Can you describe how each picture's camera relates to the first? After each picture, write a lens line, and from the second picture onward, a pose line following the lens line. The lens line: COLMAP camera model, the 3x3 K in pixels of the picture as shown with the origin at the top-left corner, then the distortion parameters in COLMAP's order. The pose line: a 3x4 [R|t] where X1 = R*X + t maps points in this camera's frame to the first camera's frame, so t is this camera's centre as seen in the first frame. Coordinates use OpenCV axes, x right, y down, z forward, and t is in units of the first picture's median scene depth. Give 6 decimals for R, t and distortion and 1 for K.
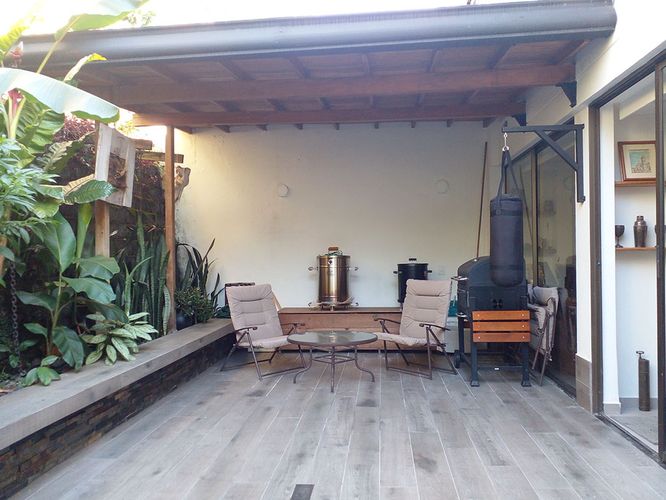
lens RADIAL K [[544.9, 0, 332.7], [0, 544.9, 250.6], [0, 0, 1]] dist [0.051348, -0.081307]
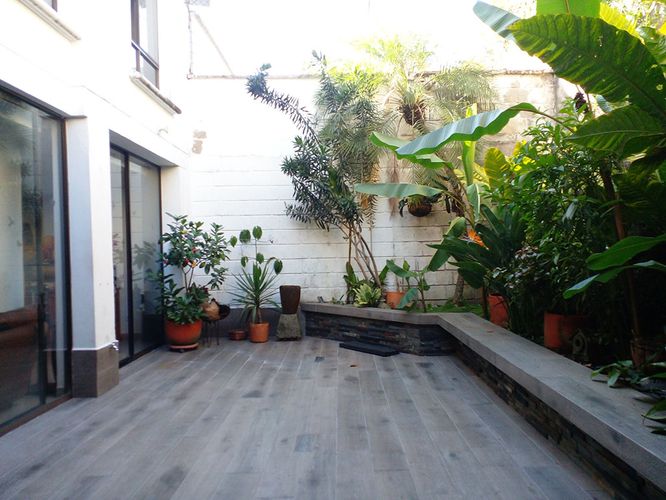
lens RADIAL K [[544.9, 0, 333.0], [0, 544.9, 250.7], [0, 0, 1]] dist [0.051348, -0.081307]
pose [[-0.996439, 0.029906, -0.078839, -0.033658], [0.030848, 0.999466, -0.010760, 0.033622], [0.078475, -0.013153, -0.996829, 1.962251]]
